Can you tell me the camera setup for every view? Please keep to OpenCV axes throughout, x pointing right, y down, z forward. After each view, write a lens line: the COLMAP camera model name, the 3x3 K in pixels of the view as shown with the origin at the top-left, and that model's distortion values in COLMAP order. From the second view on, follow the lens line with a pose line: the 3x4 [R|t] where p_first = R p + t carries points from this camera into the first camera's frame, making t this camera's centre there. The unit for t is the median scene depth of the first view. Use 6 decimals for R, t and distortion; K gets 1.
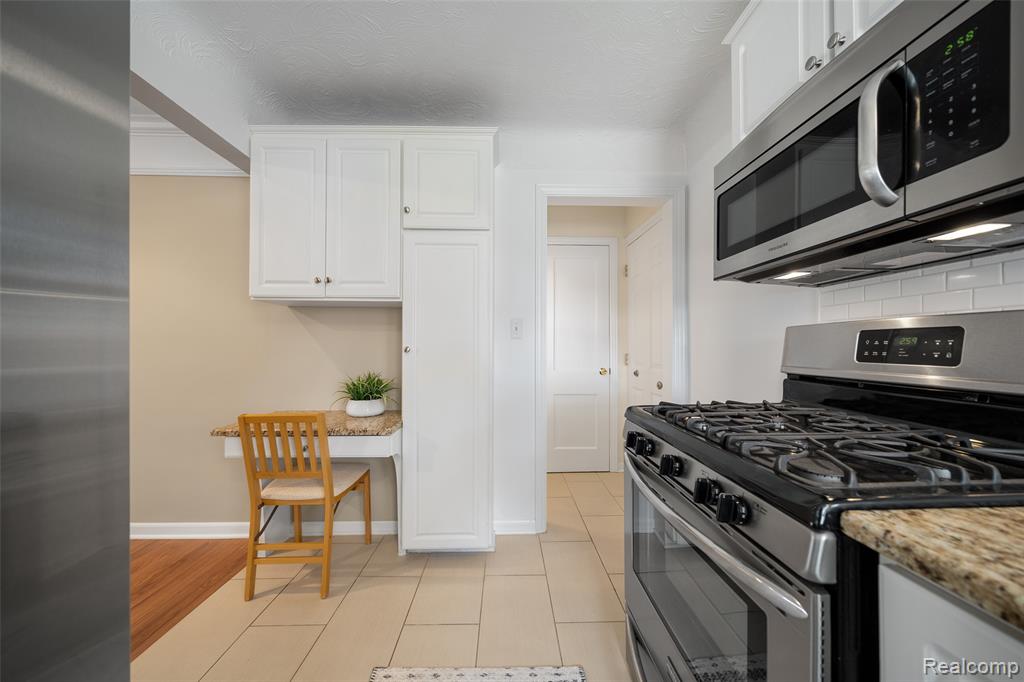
lens RADIAL K [[350.8, 0, 513.4], [0, 350.8, 346.3], [0, 0, 1]] dist [-0.001522, -0.000176]
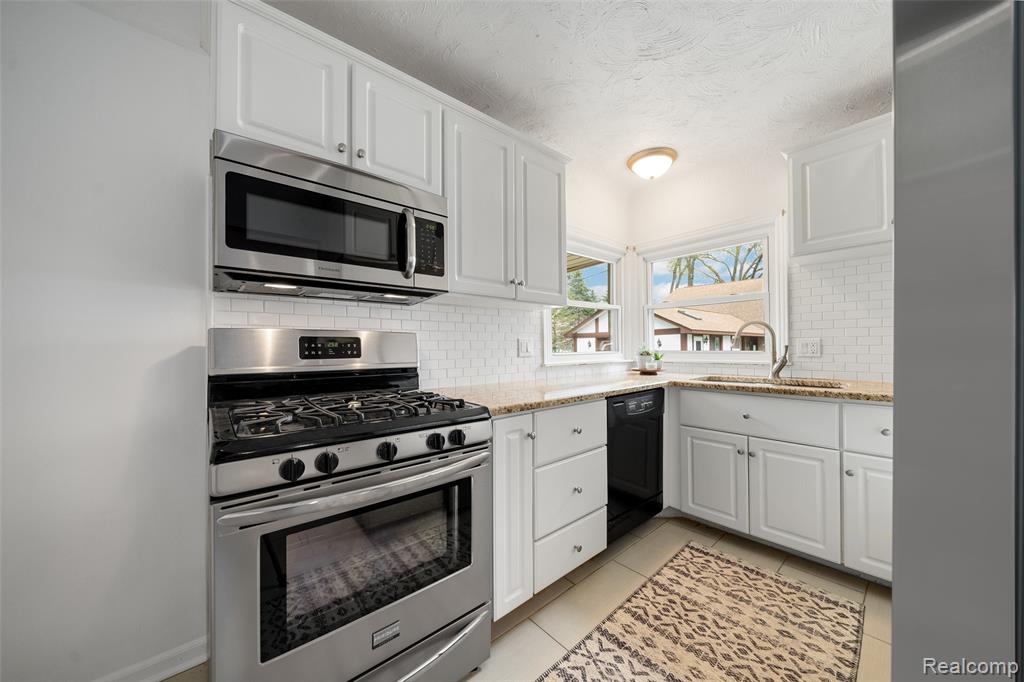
lens RADIAL K [[350.8, 0, 511.9], [0, 350.8, 342.5], [0, 0, 1]] dist [-0.001522, -0.000176]
pose [[-0.623953, 0.009274, 0.781407, -0.640245], [0.002551, 0.999948, -0.009831, -0.005751], [-0.781458, -0.004141, -0.623945, 1.283980]]
